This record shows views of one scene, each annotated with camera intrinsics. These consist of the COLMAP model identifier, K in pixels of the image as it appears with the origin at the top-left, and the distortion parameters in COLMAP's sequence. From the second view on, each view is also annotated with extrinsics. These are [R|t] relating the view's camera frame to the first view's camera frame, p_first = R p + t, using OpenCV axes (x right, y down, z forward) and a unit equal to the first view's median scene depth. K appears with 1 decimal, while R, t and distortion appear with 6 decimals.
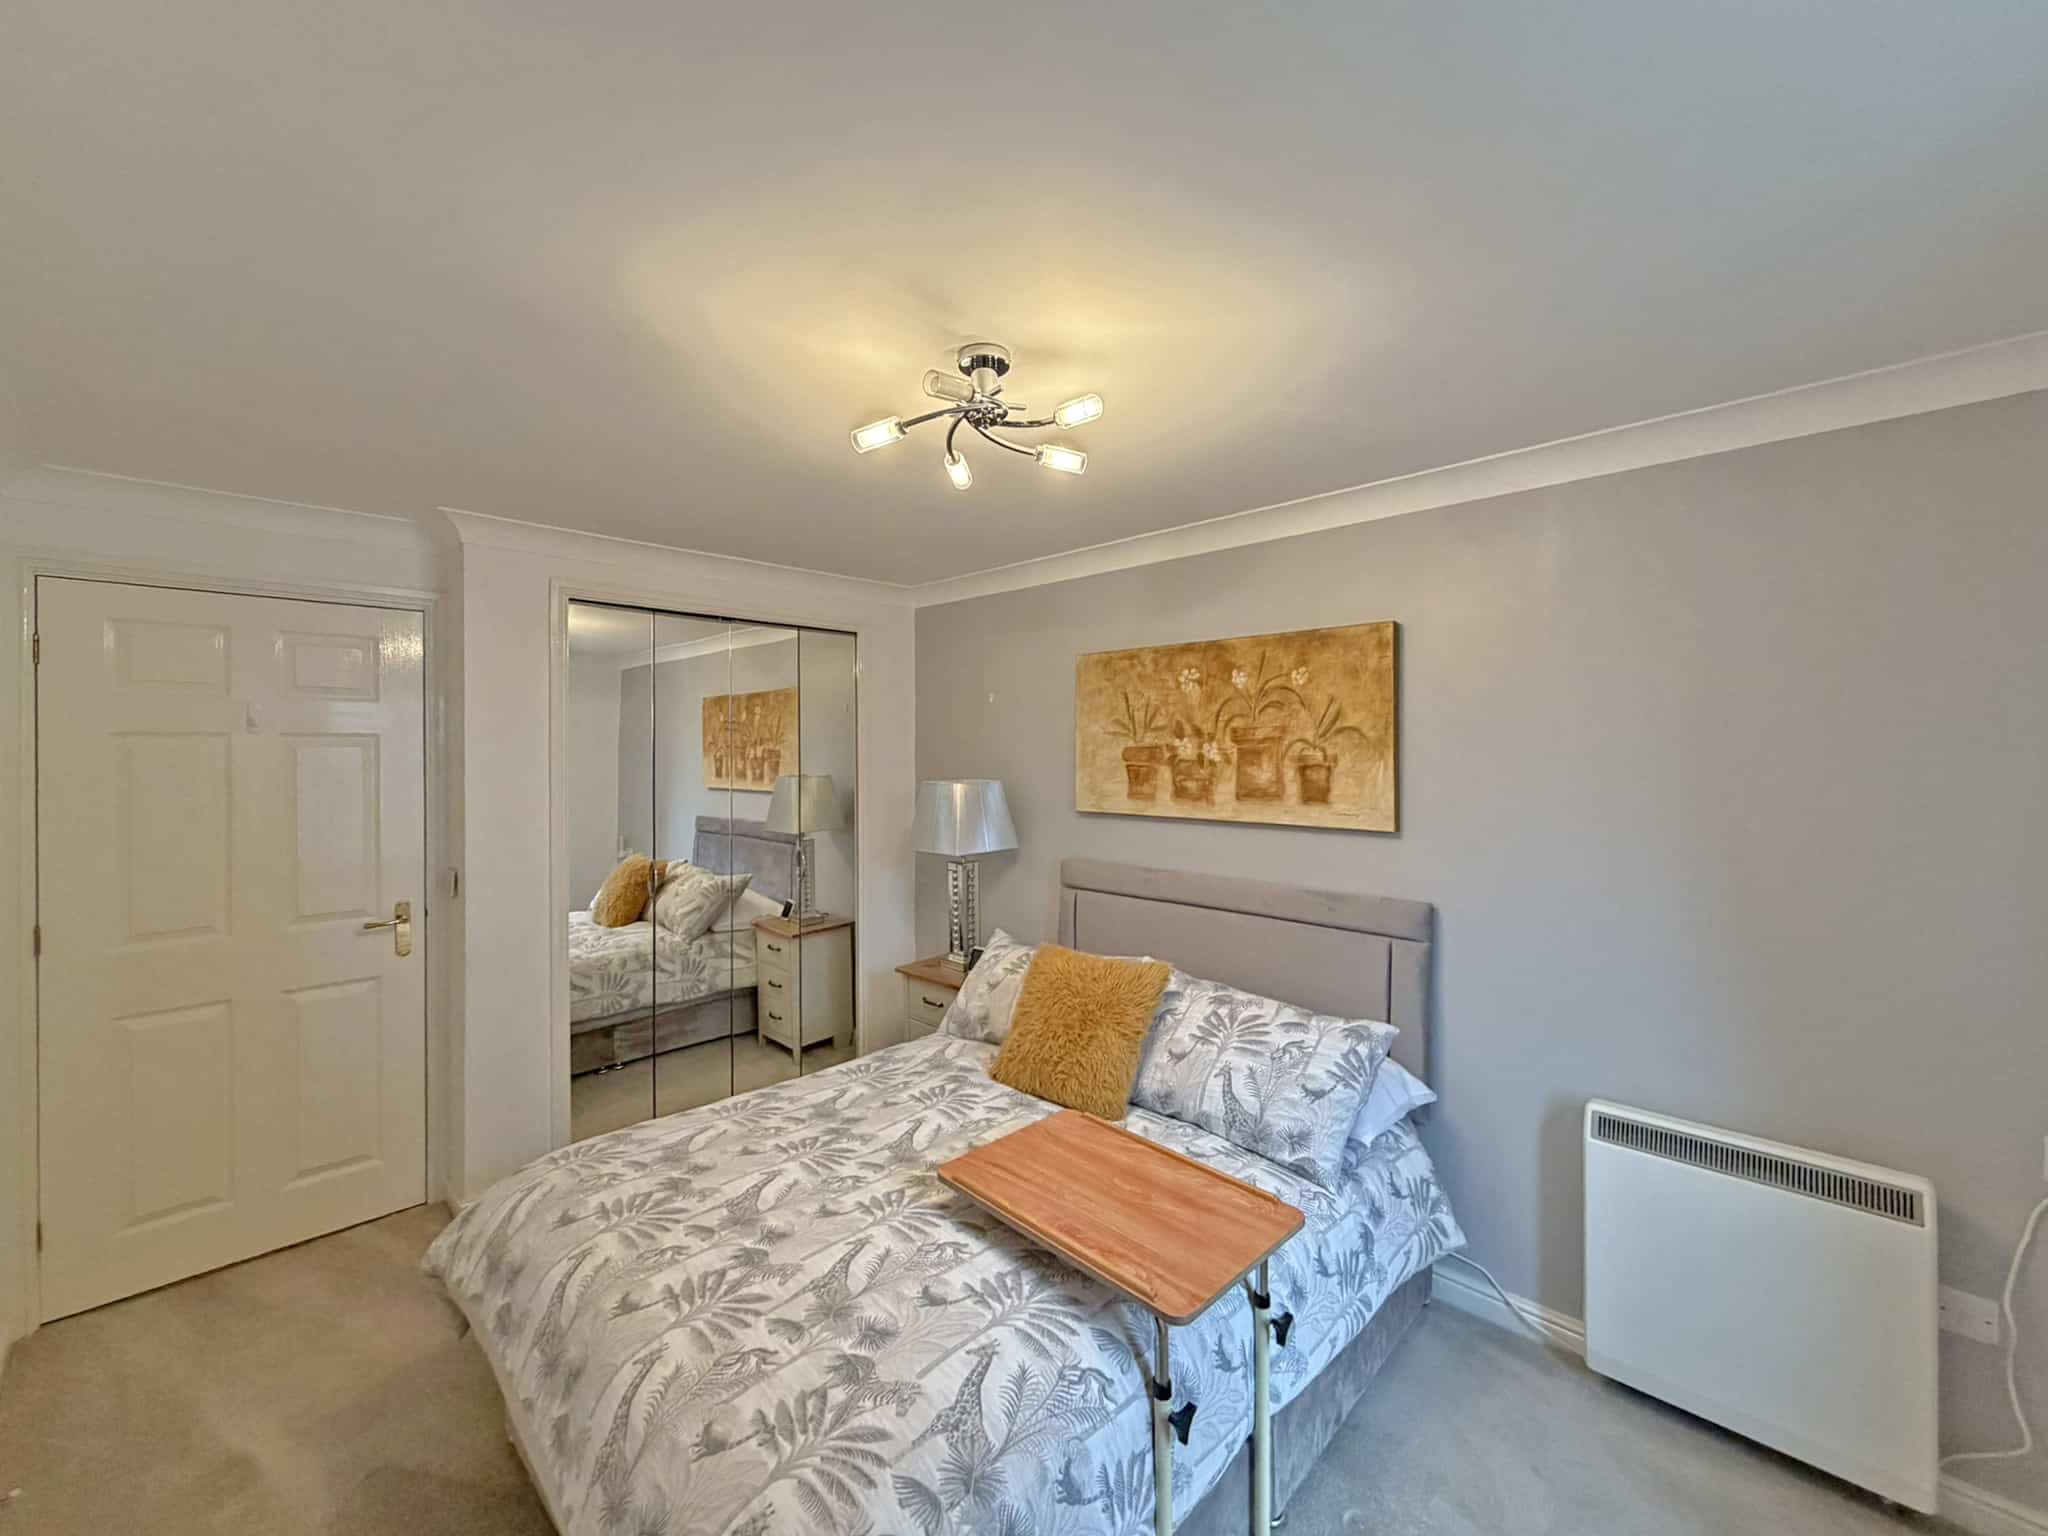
lens RADIAL K [[822.4, 0, 1025.8], [0, 822.4, 755.4], [0, 0, 1]] dist [-0.013740, -0.000015]
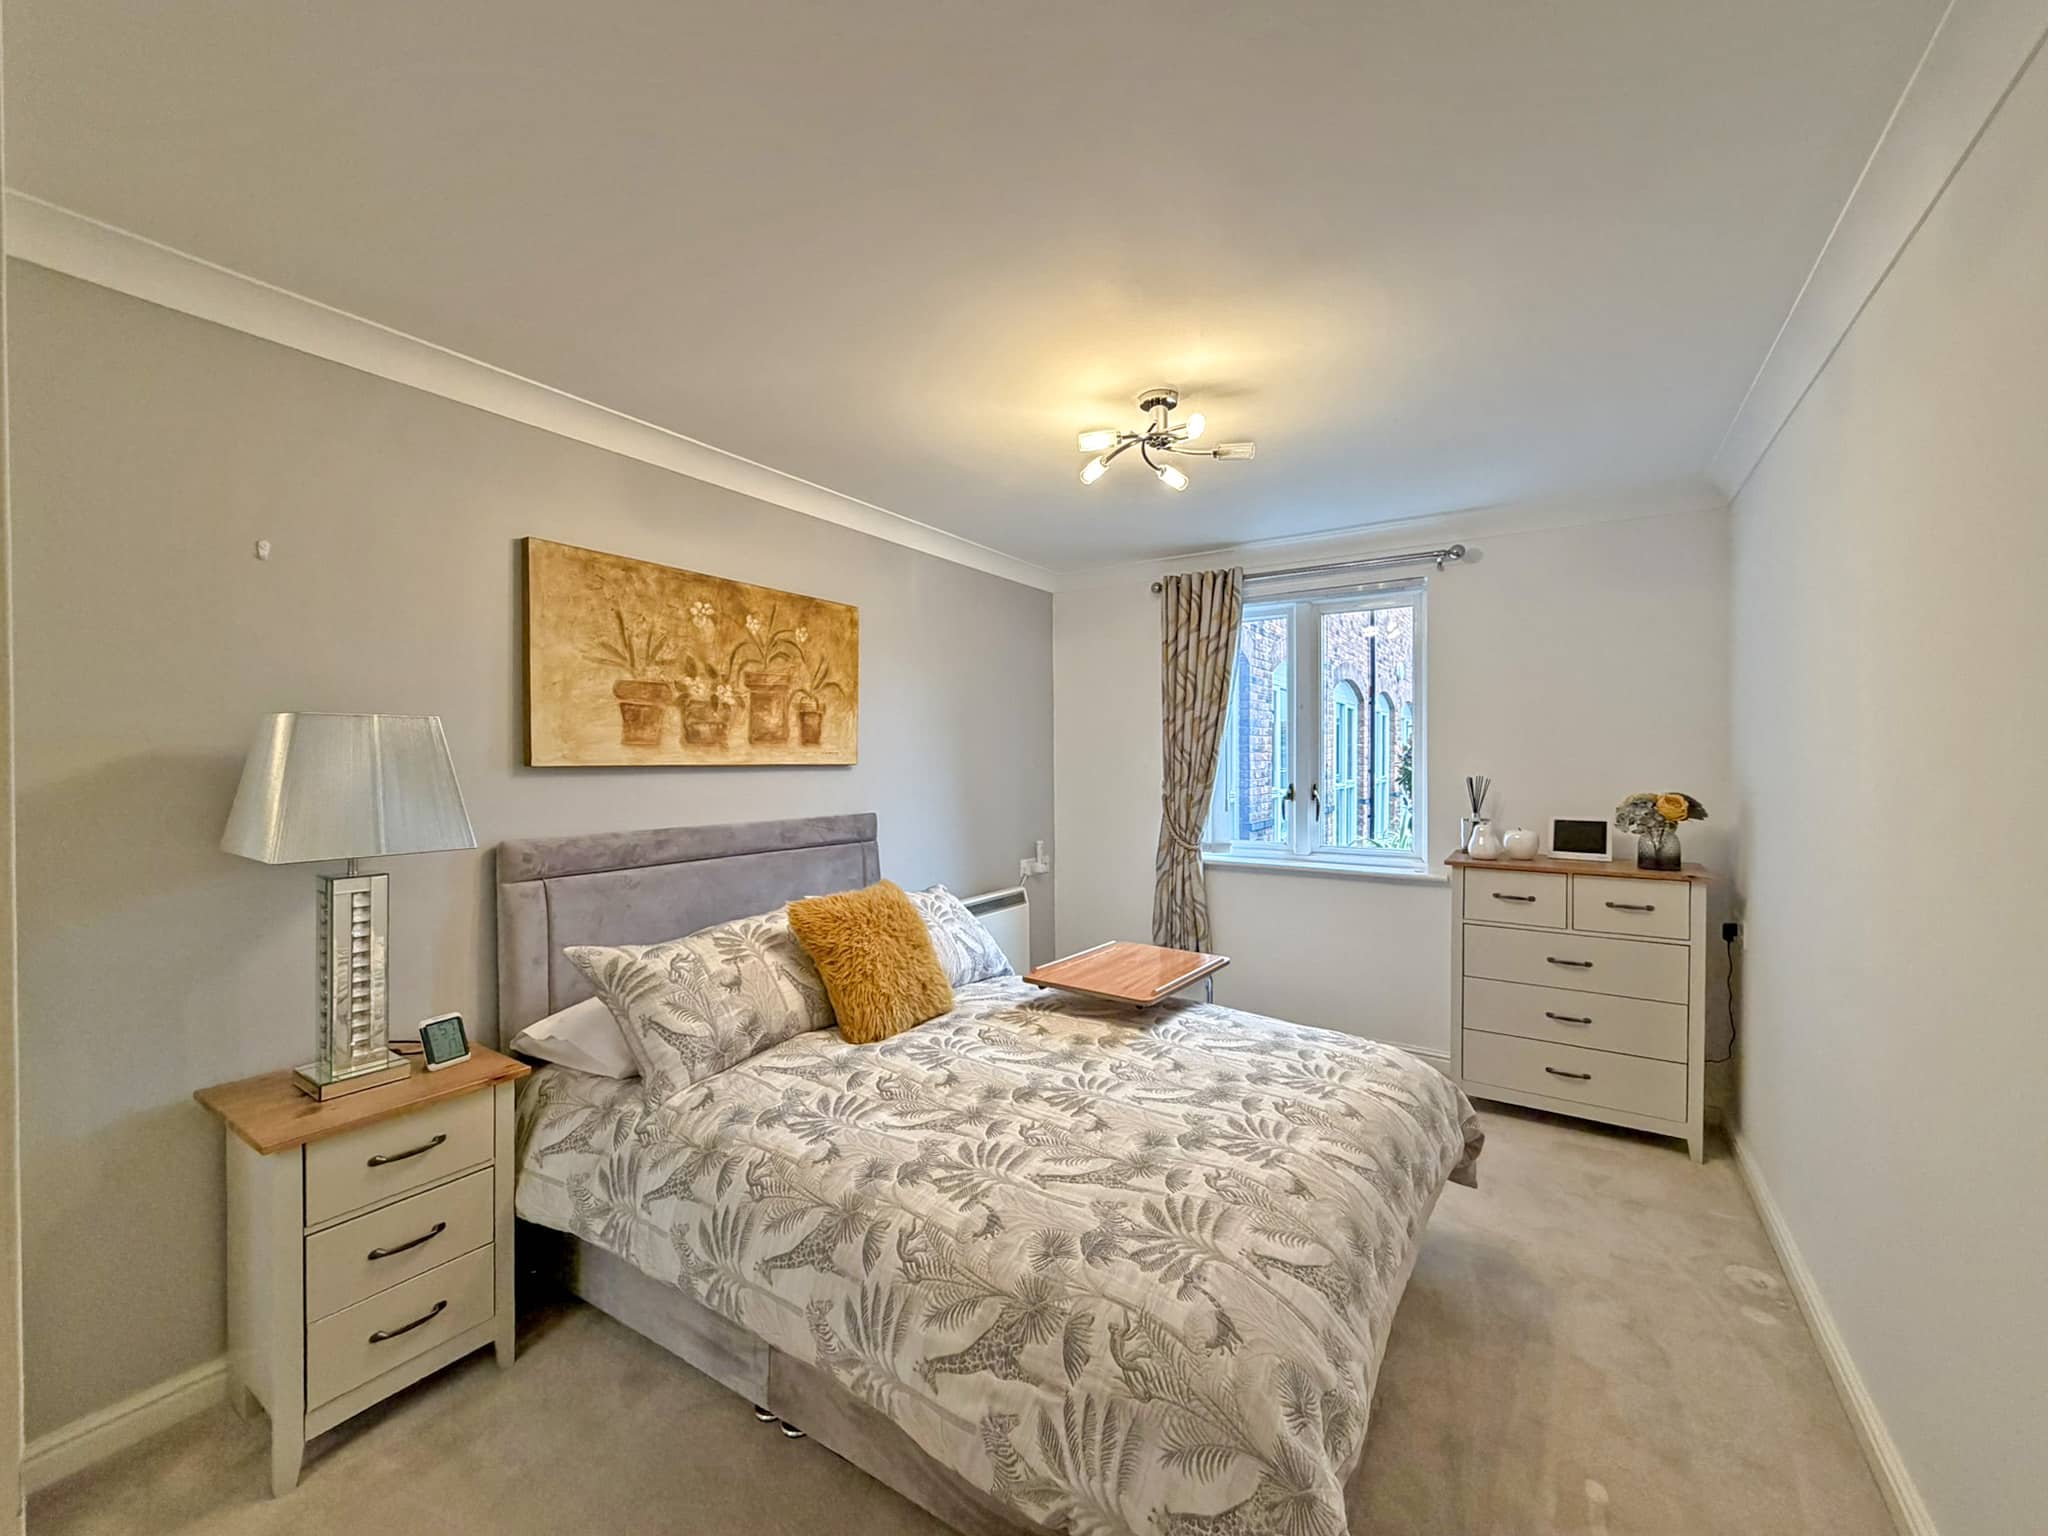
lens RADIAL K [[822.4, 0, 1025.1], [0, 822.4, 771.8], [0, 0, 1]] dist [-0.013740, -0.000015]
pose [[-0.192603, -0.028942, 0.980850, -0.796491], [-0.012832, 0.999554, 0.026974, 0.056356], [-0.981193, -0.007391, -0.192888, 0.845556]]
